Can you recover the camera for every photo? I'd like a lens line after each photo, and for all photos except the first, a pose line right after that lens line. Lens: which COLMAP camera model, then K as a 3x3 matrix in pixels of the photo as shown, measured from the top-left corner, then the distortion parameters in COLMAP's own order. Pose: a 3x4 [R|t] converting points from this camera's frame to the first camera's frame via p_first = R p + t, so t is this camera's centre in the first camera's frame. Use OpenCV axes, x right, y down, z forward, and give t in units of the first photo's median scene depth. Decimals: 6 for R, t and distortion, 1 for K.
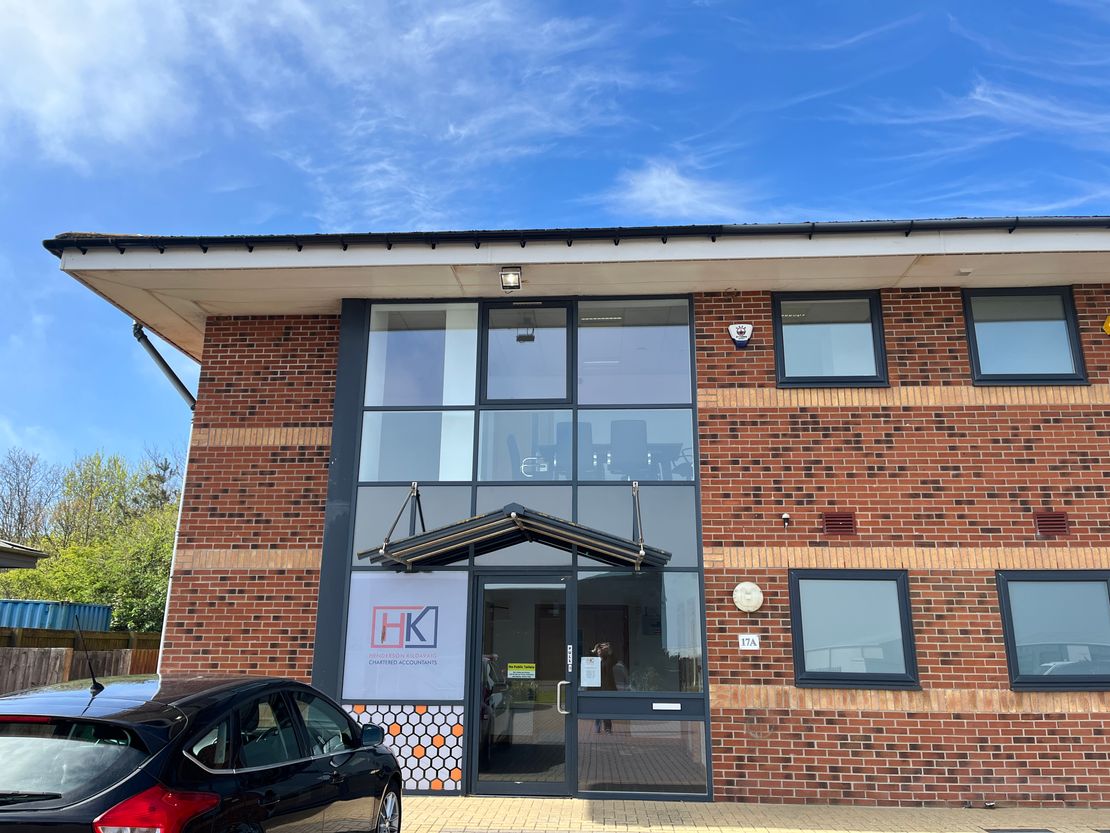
lens RADIAL K [[874.7, 0, 555.0], [0, 874.7, 416.5], [0, 0, 1]] dist [0.013602, -0.001529]
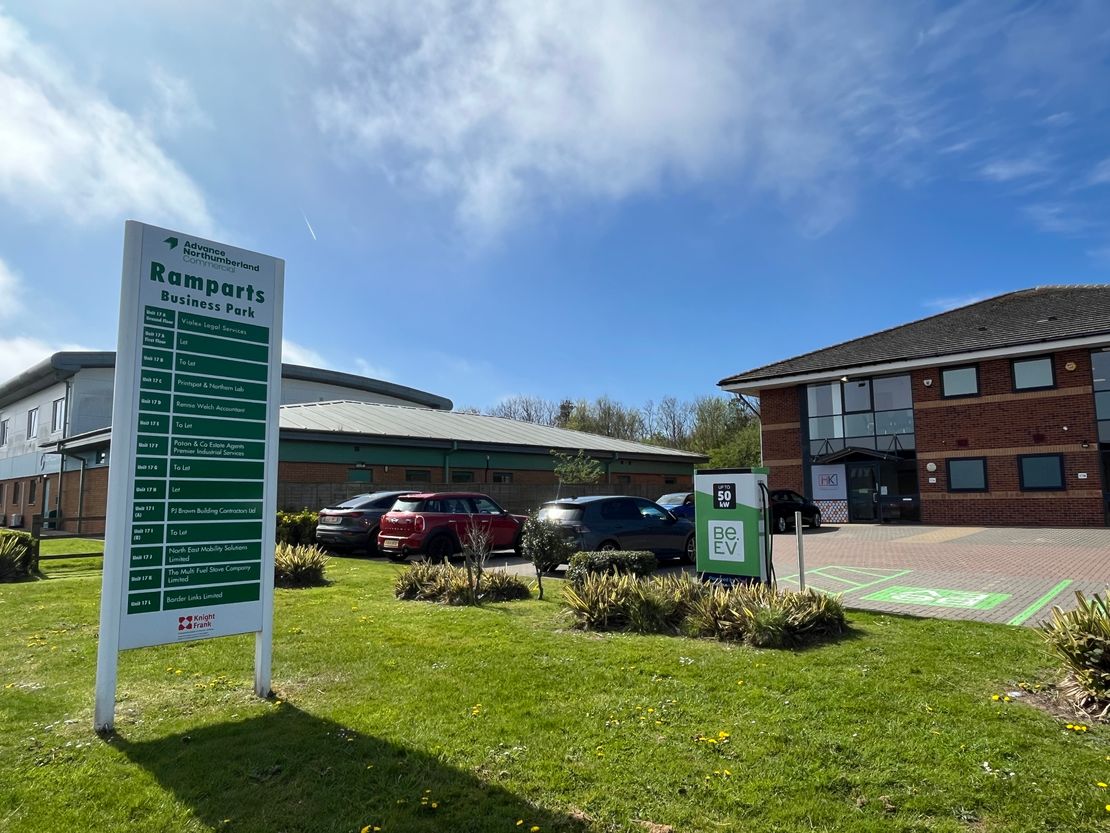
lens RADIAL K [[688.7, 0, 555.0], [0, 688.7, 416.5], [0, 0, 1]] dist [0.005204, -0.001234]
pose [[0.777322, -0.099192, -0.621234, 0.716997], [0.188538, 0.978833, 0.079619, -0.436805], [0.600187, -0.179016, 0.779570, -1.769000]]
